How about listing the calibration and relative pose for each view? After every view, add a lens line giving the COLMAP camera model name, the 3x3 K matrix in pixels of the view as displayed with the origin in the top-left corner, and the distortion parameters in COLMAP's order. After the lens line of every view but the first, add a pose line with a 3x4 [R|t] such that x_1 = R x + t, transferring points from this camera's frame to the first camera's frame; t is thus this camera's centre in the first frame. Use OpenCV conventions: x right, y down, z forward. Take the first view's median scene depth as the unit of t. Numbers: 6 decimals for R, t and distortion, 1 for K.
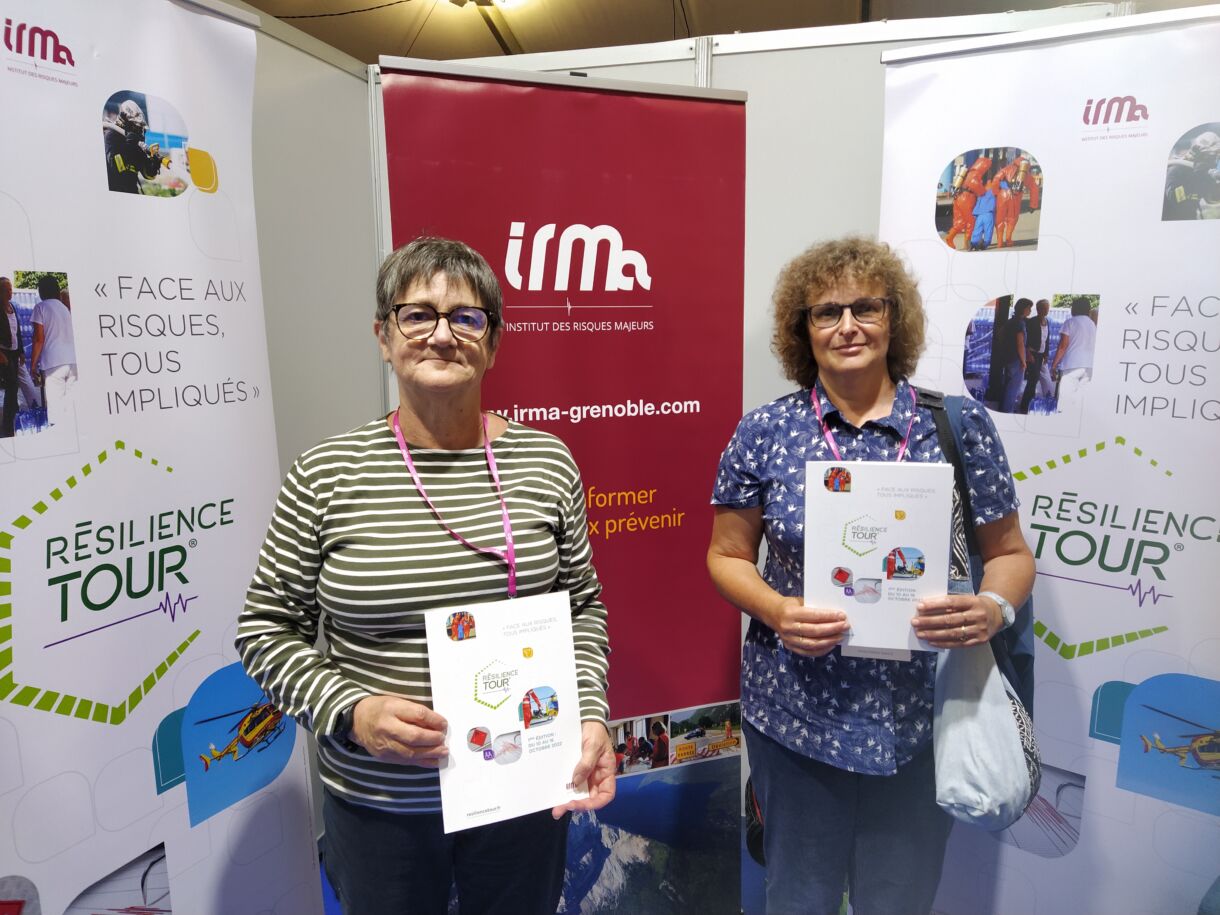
lens RADIAL K [[912.4, 0, 620.1], [0, 912.4, 464.1], [0, 0, 1]] dist [0.109851, -0.168609]
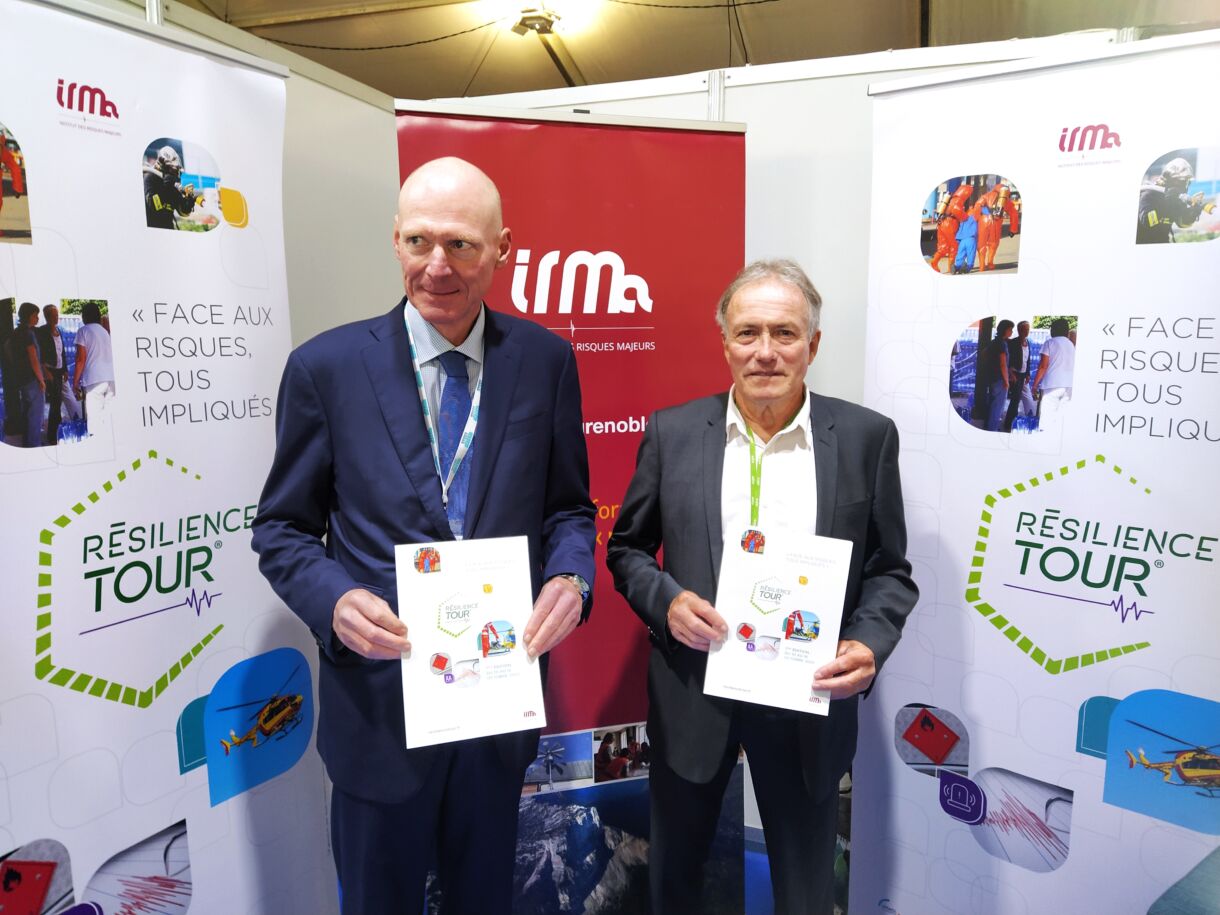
lens RADIAL K [[922.1, 0, 613.2], [0, 922.1, 461.9], [0, 0, 1]] dist [0.103417, -0.156711]
pose [[0.997294, 0.008066, -0.073070, 0.079159], [-0.009852, 0.999661, -0.024118, 0.008672], [0.072851, 0.024773, 0.997035, -0.066394]]
